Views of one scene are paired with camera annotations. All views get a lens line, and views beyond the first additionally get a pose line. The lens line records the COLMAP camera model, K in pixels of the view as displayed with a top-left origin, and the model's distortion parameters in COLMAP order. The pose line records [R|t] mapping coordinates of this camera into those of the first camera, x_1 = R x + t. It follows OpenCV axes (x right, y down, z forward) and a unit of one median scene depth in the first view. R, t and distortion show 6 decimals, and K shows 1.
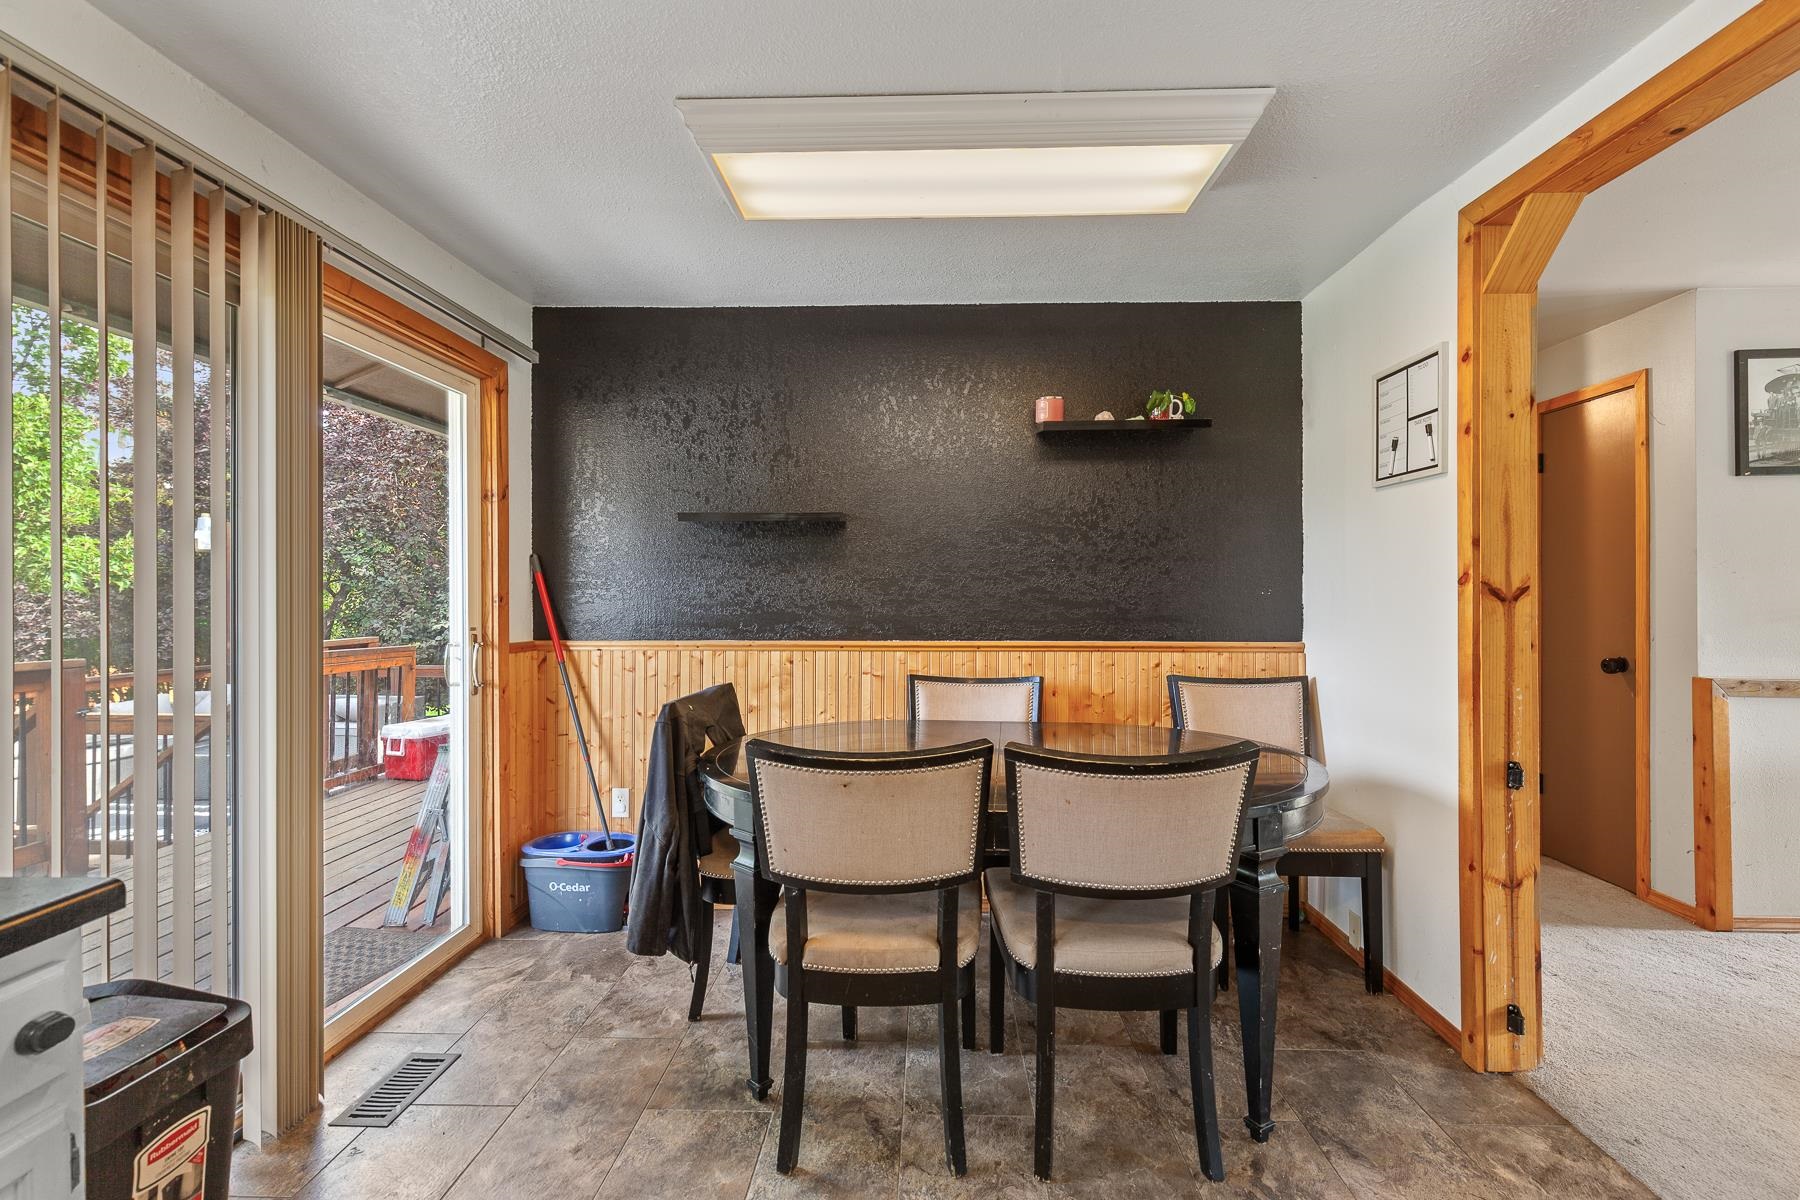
lens RADIAL K [[804.6, 0, 899.8], [0, 804.6, 594.3], [0, 0, 1]] dist [0.003605, 0.000294]
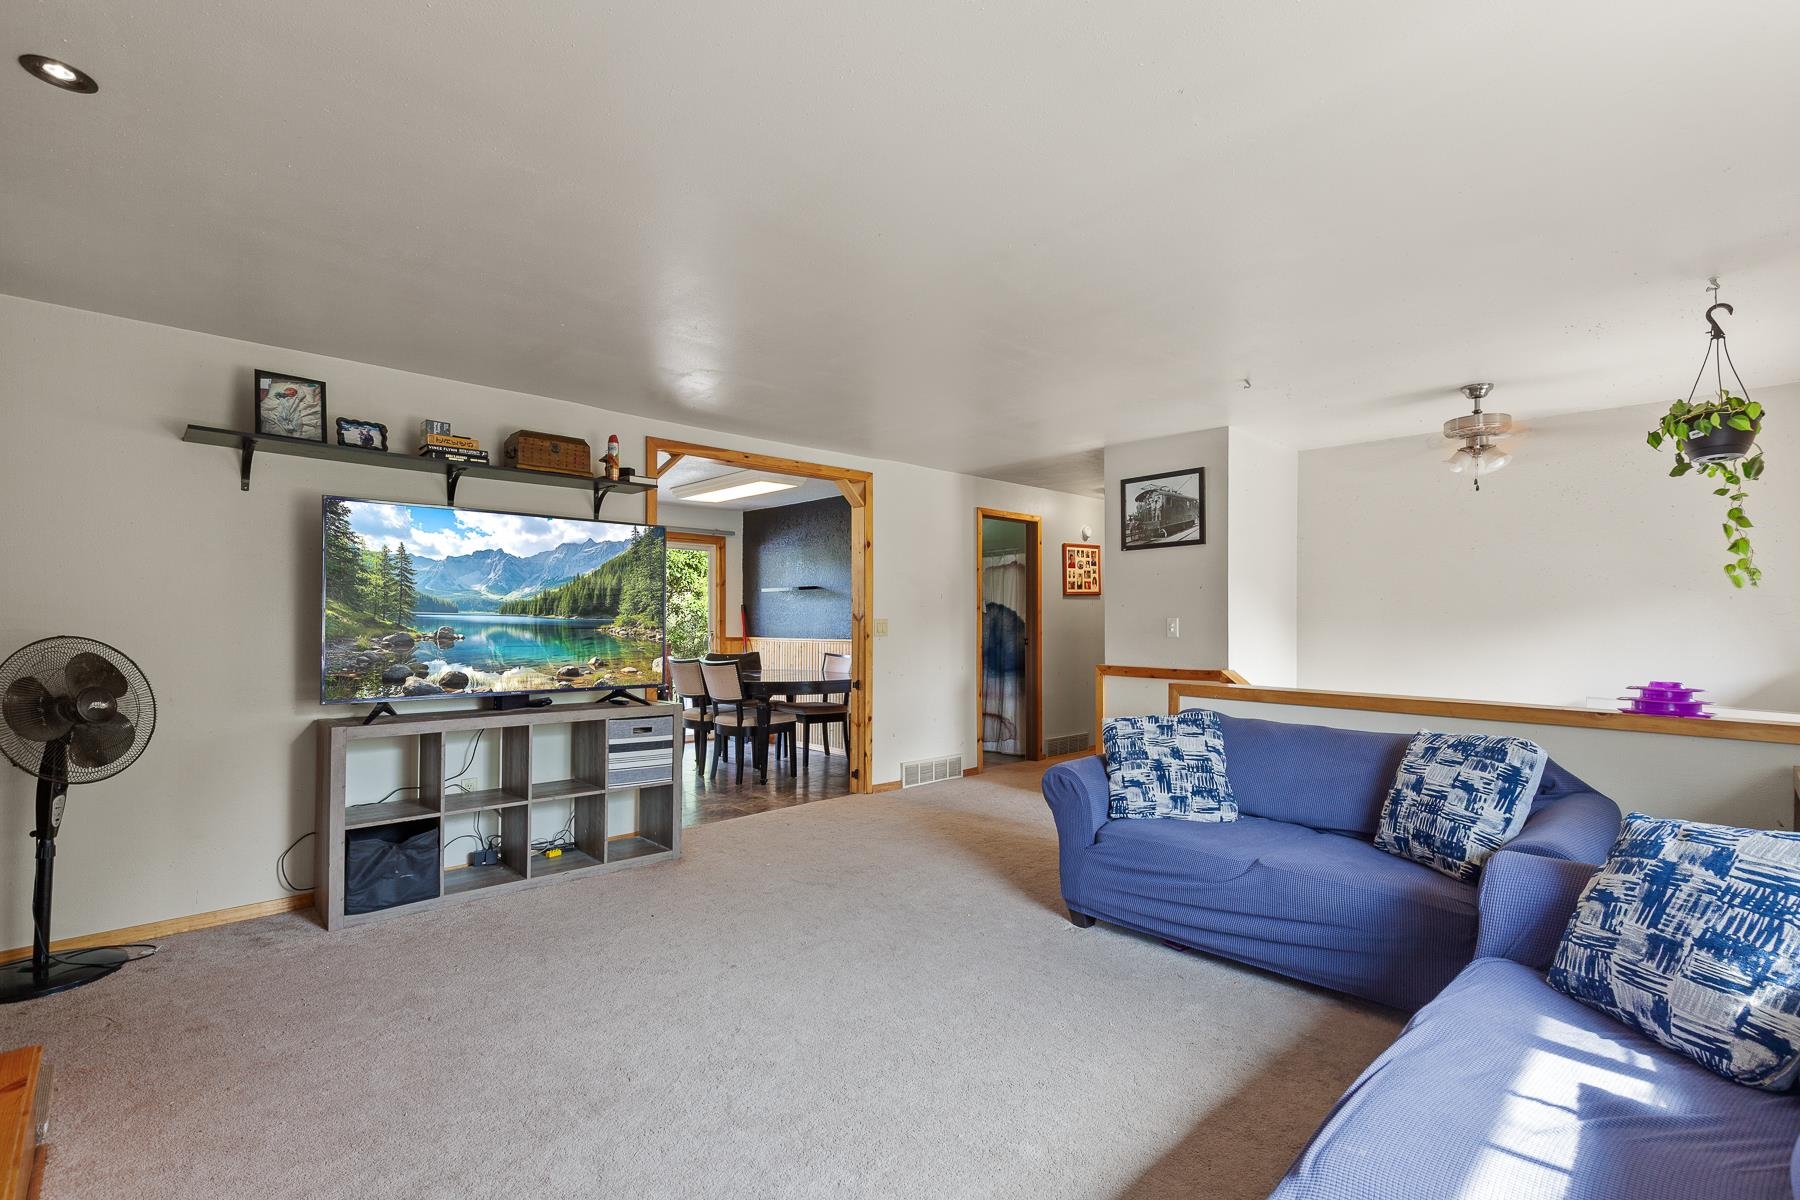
lens RADIAL K [[814.7, 0, 898.8], [0, 814.7, 622.3], [0, 0, 1]] dist [0.001438, 0.000158]
pose [[0.709274, 0.001972, -0.704930, 1.945475], [-0.006051, 0.999976, -0.003290, 0.016466], [0.704907, 0.006599, 0.709269, -0.596416]]
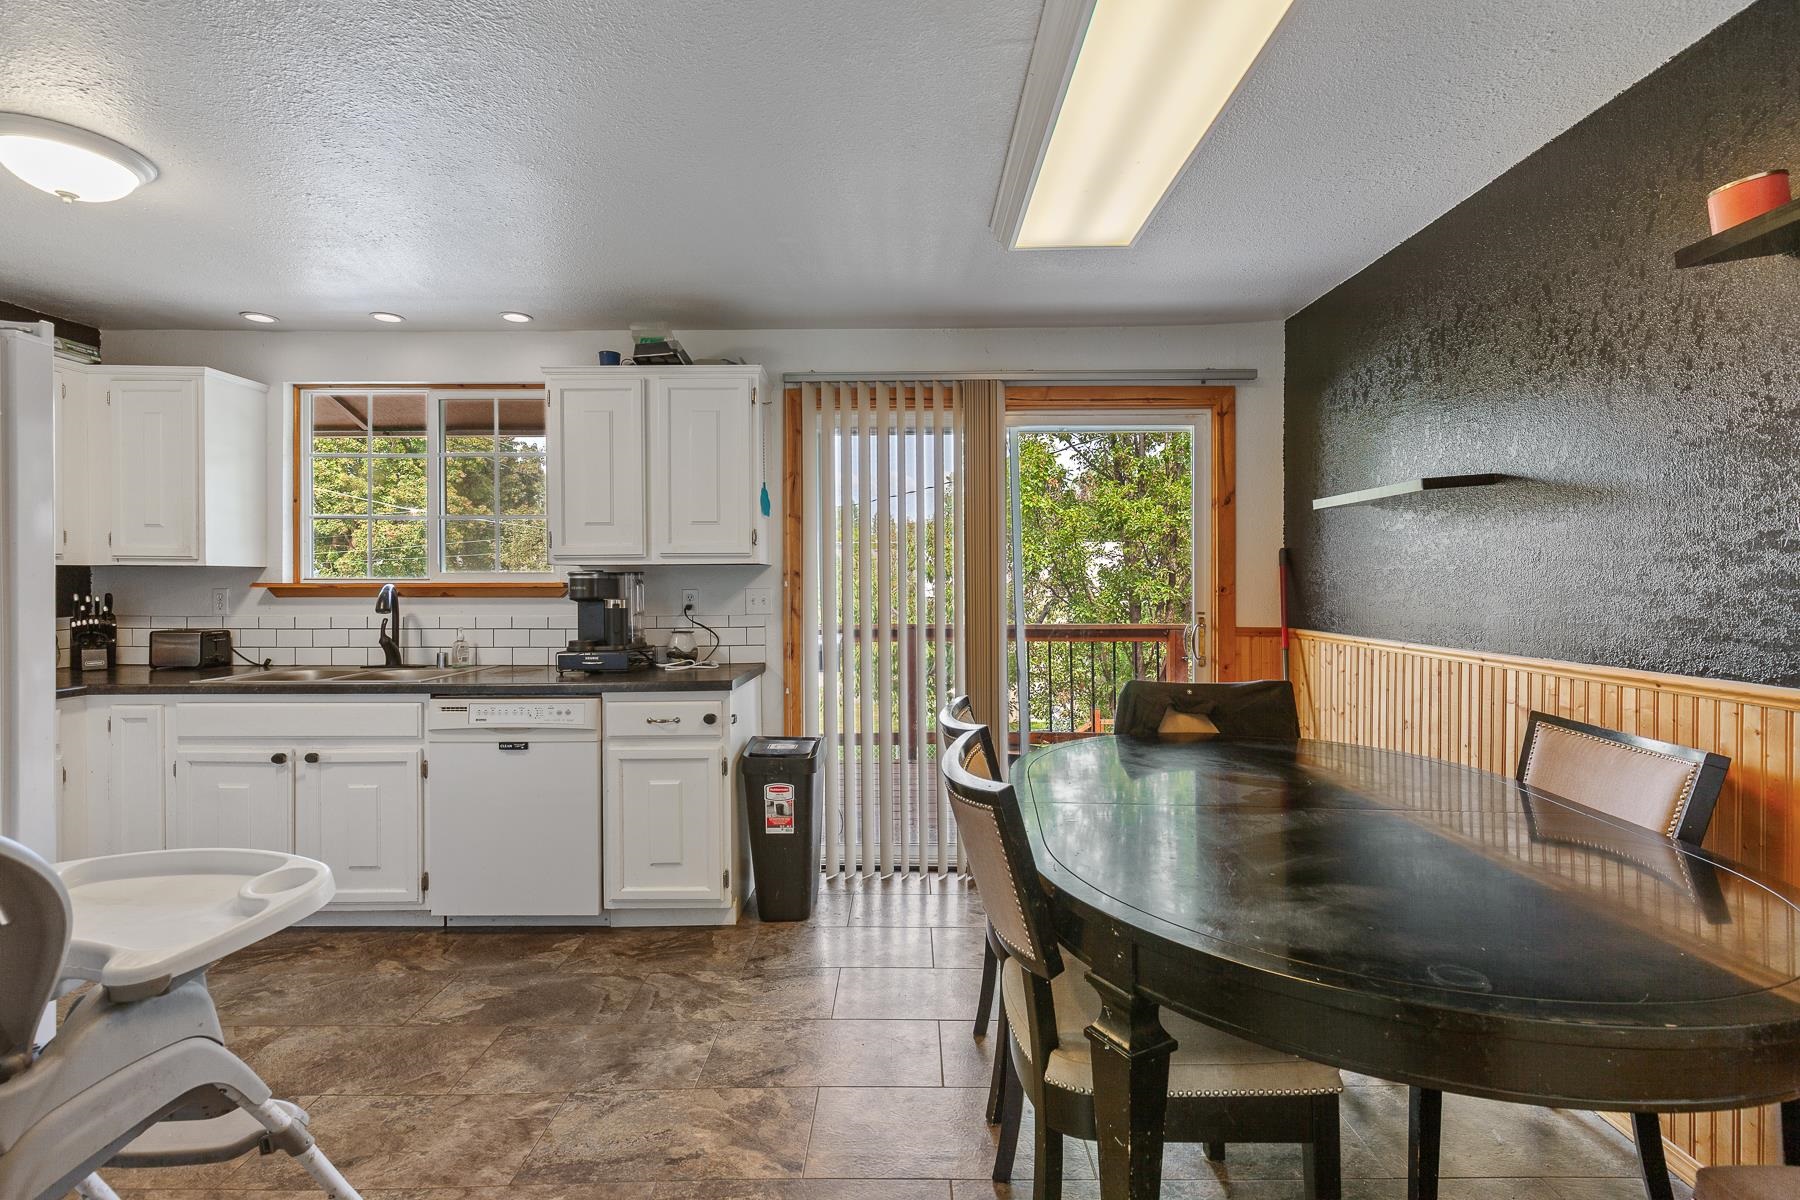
lens RADIAL K [[789.3, 0, 945.5], [0, 789.3, 594.7], [0, 0, 1]] dist [-0.000134, -0.000102]
pose [[0.065125, 0.015519, -0.997756, 0.627100], [-0.001184, 0.999880, 0.015475, -0.003078], [0.997876, 0.000173, 0.065136, 0.499648]]
